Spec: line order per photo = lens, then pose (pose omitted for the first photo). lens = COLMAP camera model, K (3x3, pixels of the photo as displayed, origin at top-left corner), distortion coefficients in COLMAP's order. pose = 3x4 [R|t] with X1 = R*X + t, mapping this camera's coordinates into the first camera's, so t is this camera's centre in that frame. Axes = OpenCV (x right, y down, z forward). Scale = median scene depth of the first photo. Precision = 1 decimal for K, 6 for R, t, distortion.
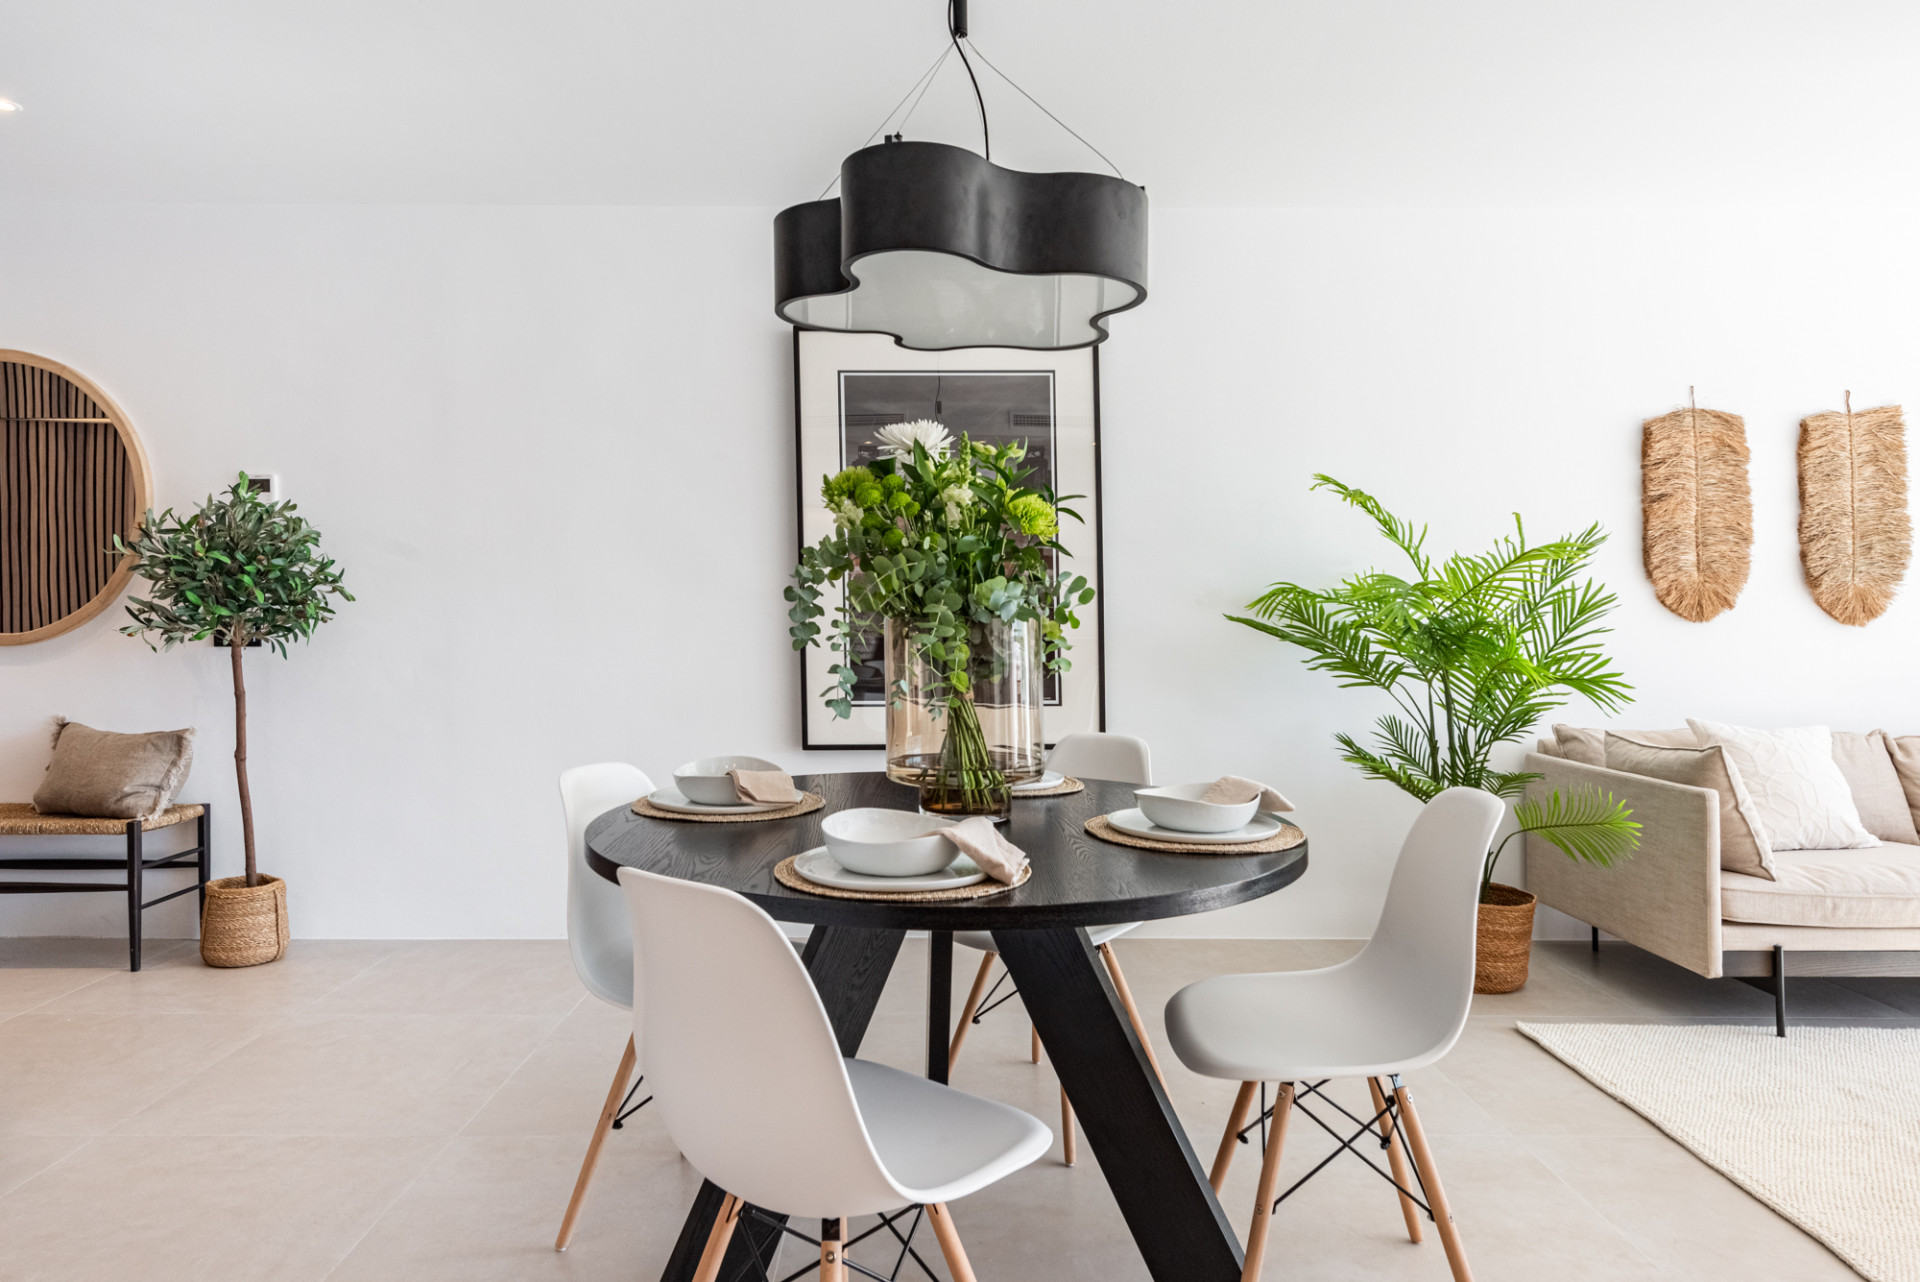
lens RADIAL K [[1139.2, 0, 954.8], [0, 1139.2, 619.4], [0, 0, 1]] dist [0.001905, -0.001819]
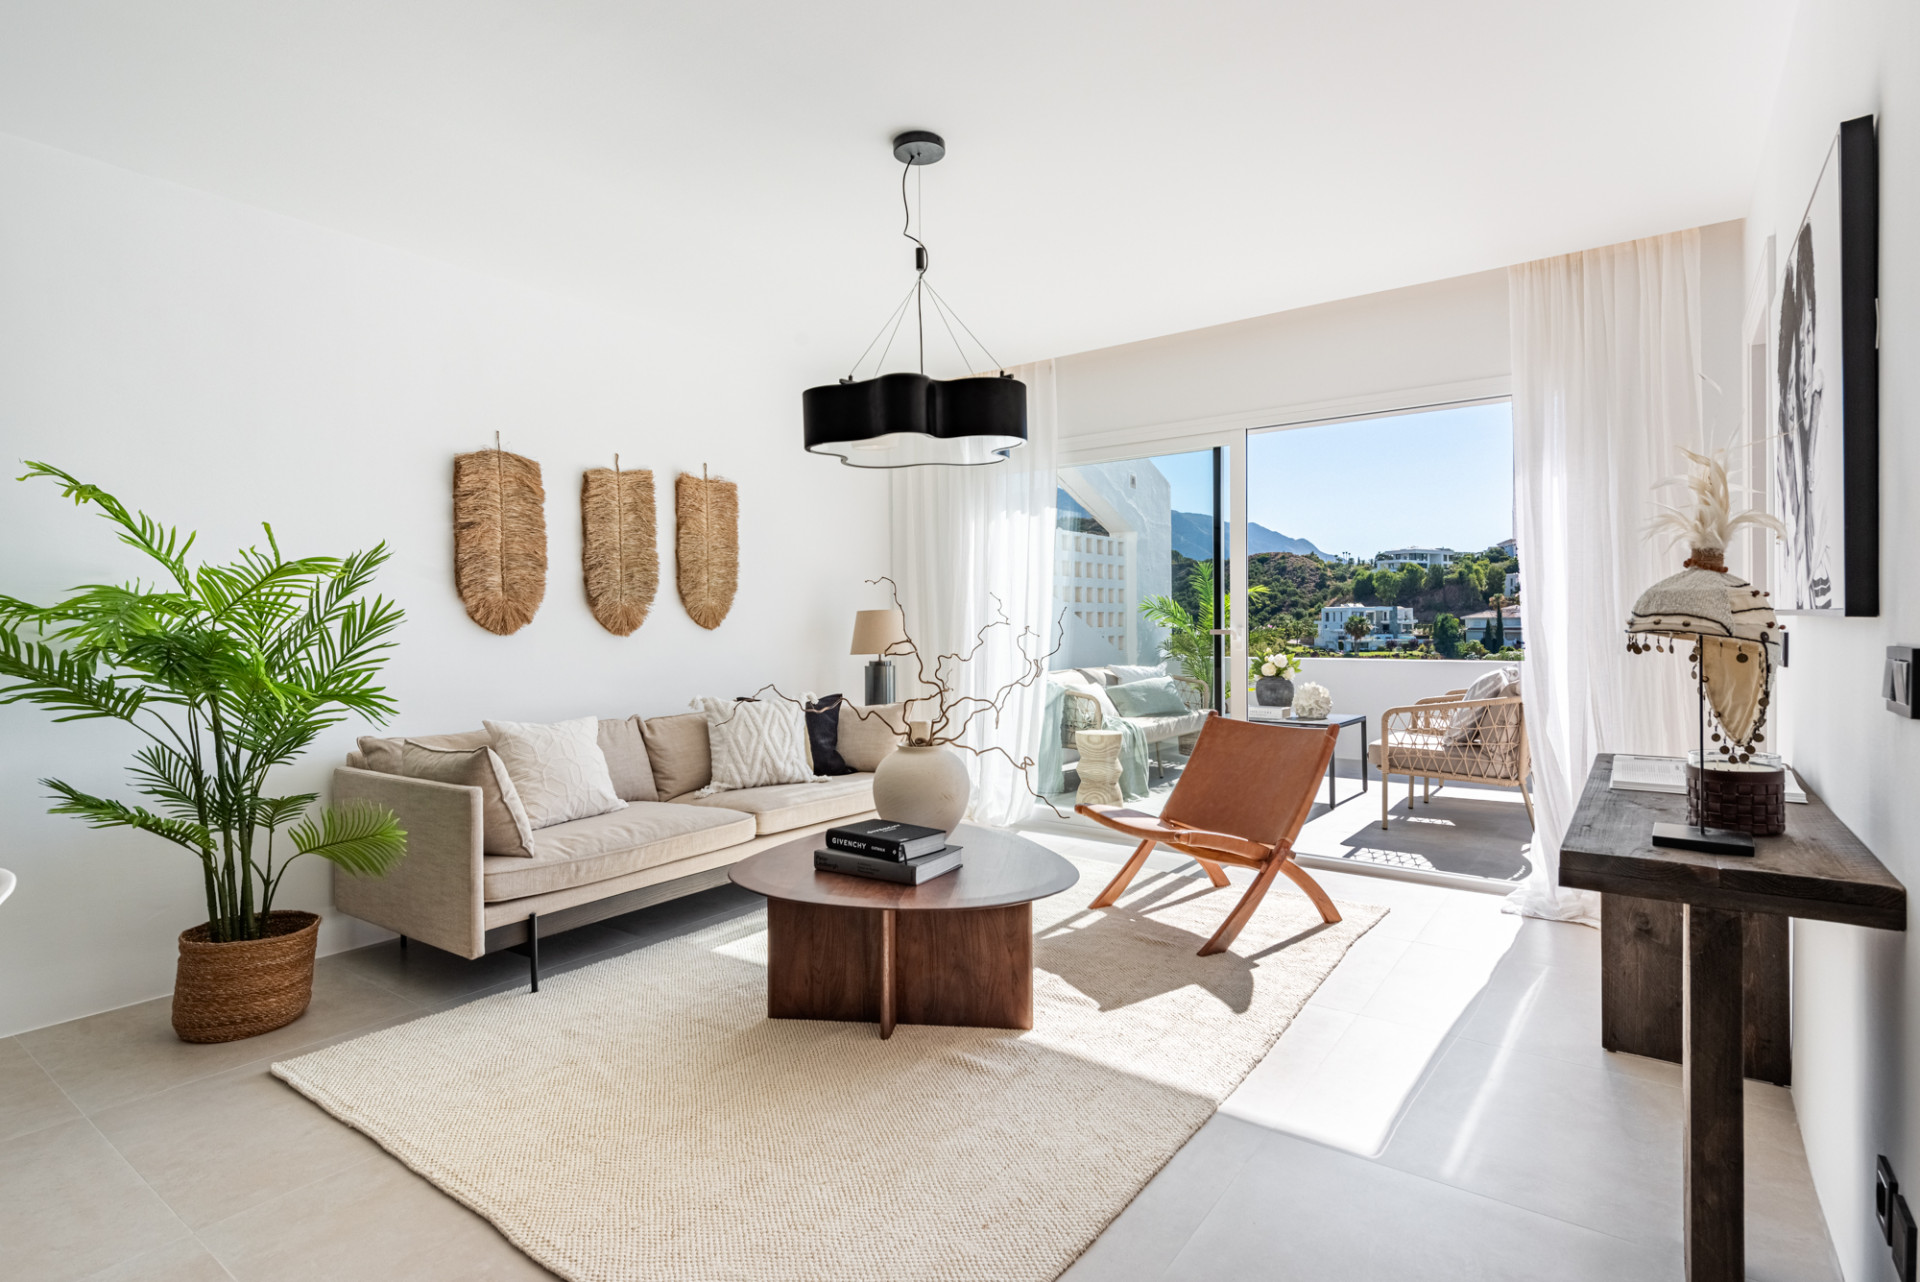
lens RADIAL K [[951.9, 0, 960.0], [0, 951.9, 641.0], [0, 0, 1]] dist [-0.001589, -0.001955]
pose [[0.583763, -0.020723, 0.811660, 0.166157], [0.013233, 0.999784, 0.016008, -0.000960], [-0.811816, 0.001396, 0.583911, 0.068204]]
